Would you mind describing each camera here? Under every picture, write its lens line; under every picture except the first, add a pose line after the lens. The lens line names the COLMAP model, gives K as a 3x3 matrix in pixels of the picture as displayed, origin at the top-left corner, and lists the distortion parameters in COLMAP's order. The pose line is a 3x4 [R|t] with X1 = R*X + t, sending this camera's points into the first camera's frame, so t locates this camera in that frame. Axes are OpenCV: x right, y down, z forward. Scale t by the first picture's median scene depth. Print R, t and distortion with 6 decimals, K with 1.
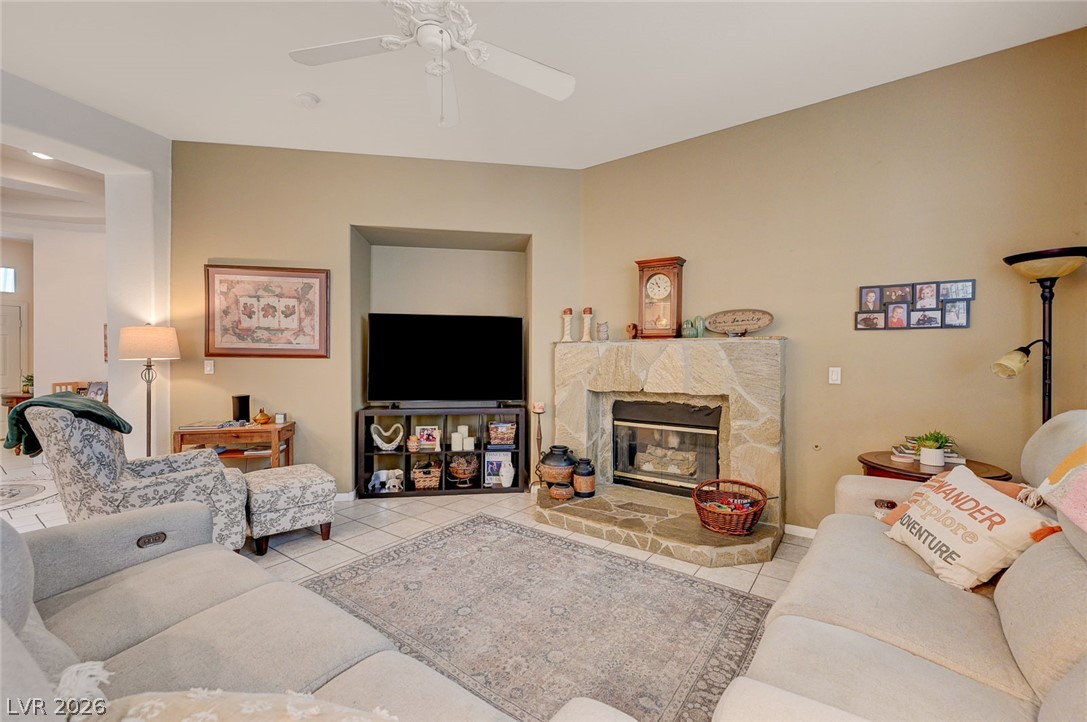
lens RADIAL K [[466.0, 0, 570.9], [0, 466.0, 357.7], [0, 0, 1]] dist [-0.000314, -0.000094]
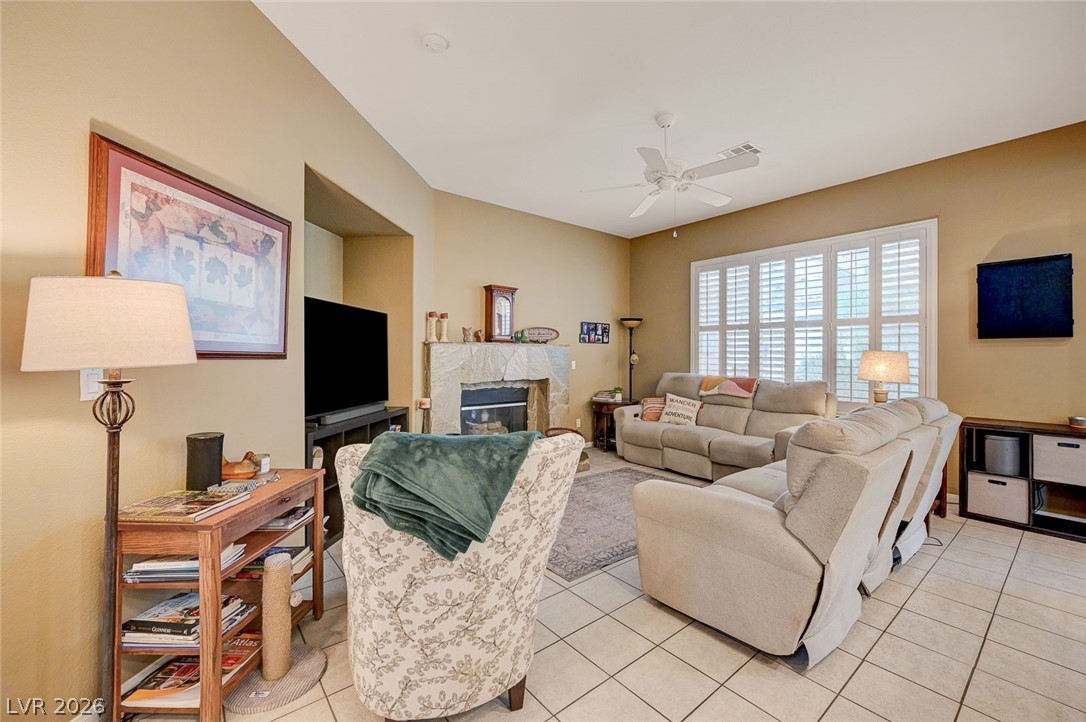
lens RADIAL K [[422.5, 0, 566.6], [0, 422.5, 347.9], [0, 0, 1]] dist [0.002736, 0.000294]
pose [[0.254455, 0.014815, 0.966971, -1.043263], [-0.004494, 0.999890, -0.014137, -0.007988], [-0.967074, -0.000749, 0.254494, 0.507857]]
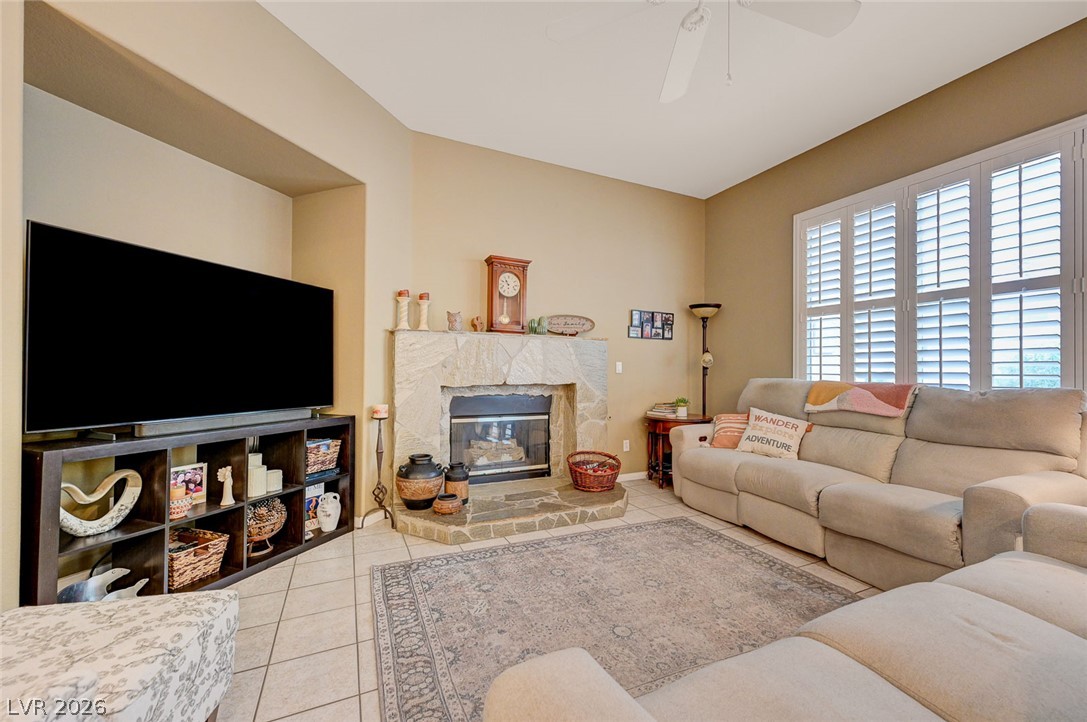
lens RADIAL K [[422.9, 0, 558.6], [0, 422.9, 363.9], [0, 0, 1]] dist [0.002736, 0.000294]
pose [[0.488175, 0.013466, 0.872642, -0.614306], [-0.004909, 0.999908, -0.012683, 0.039903], [-0.872732, 0.001907, 0.488196, 0.456361]]
